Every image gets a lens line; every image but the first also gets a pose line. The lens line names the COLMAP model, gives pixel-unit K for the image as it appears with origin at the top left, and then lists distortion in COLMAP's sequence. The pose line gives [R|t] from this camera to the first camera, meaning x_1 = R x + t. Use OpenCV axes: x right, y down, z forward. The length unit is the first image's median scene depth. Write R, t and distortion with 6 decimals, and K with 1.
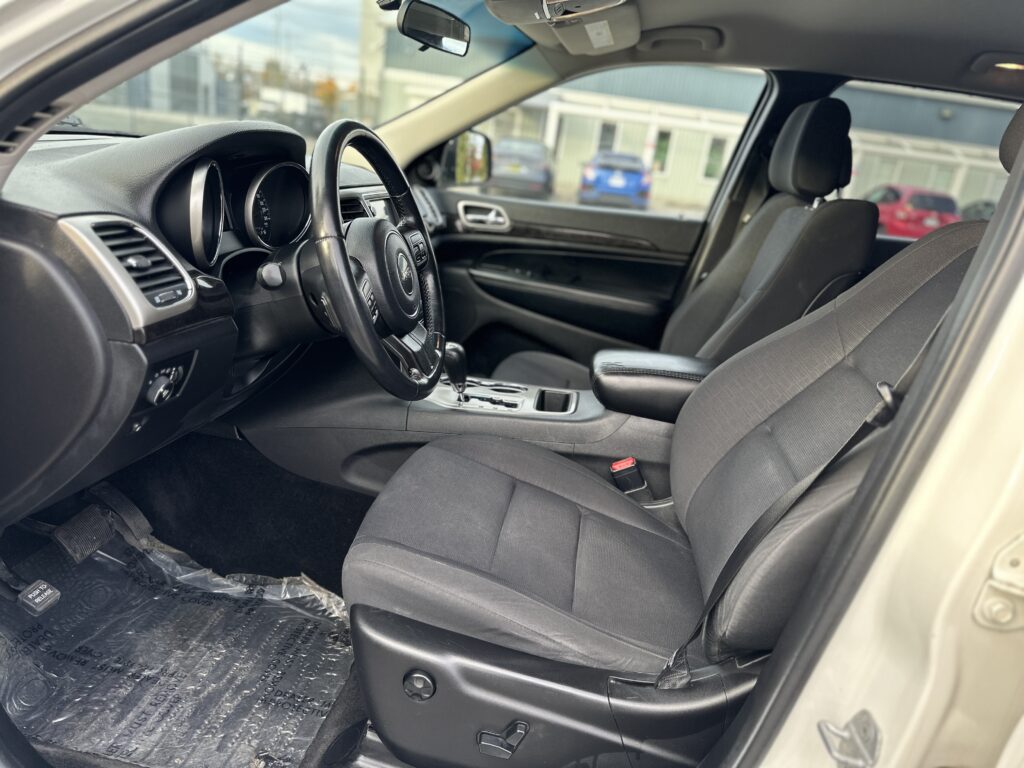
lens RADIAL K [[715.0, 0, 512.0], [0, 715.0, 384.0], [0, 0, 1]] dist [0.004173, 0.007640]
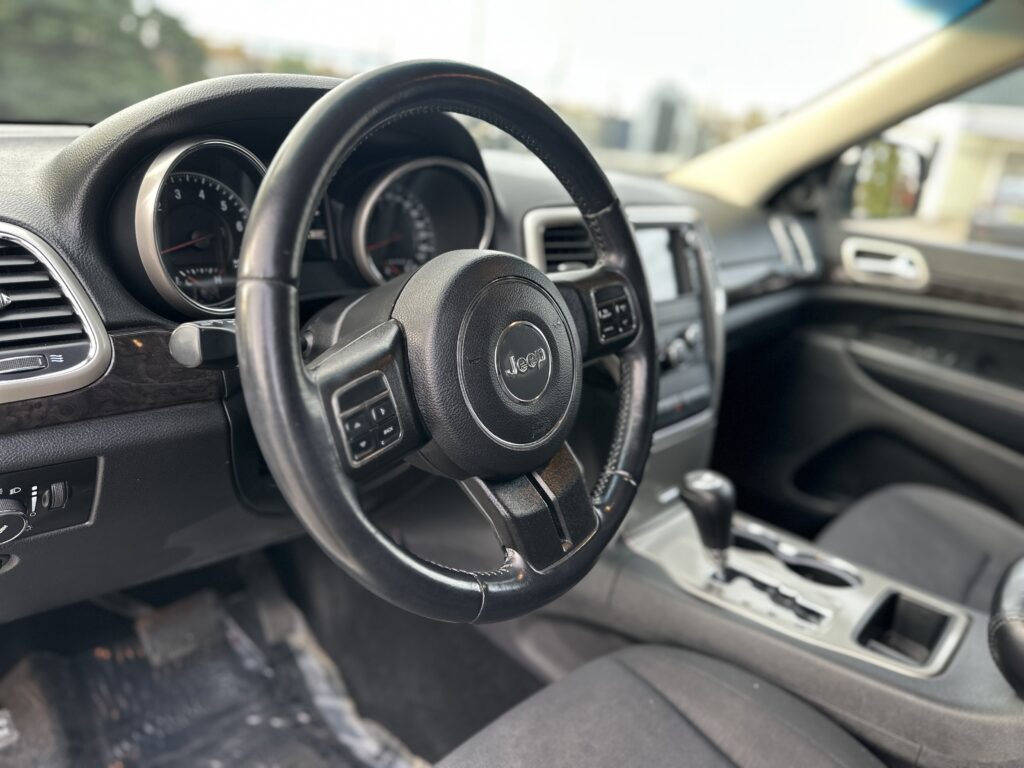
lens RADIAL K [[723.9, 0, 512.4], [0, 723.9, 369.4], [0, 0, 1]] dist [-0.001724, -0.003769]
pose [[0.821980, 0.133855, -0.553563, 0.088302], [-0.175516, 0.984216, -0.022633, -0.094896], [0.541796, 0.115763, 0.832500, 0.398105]]
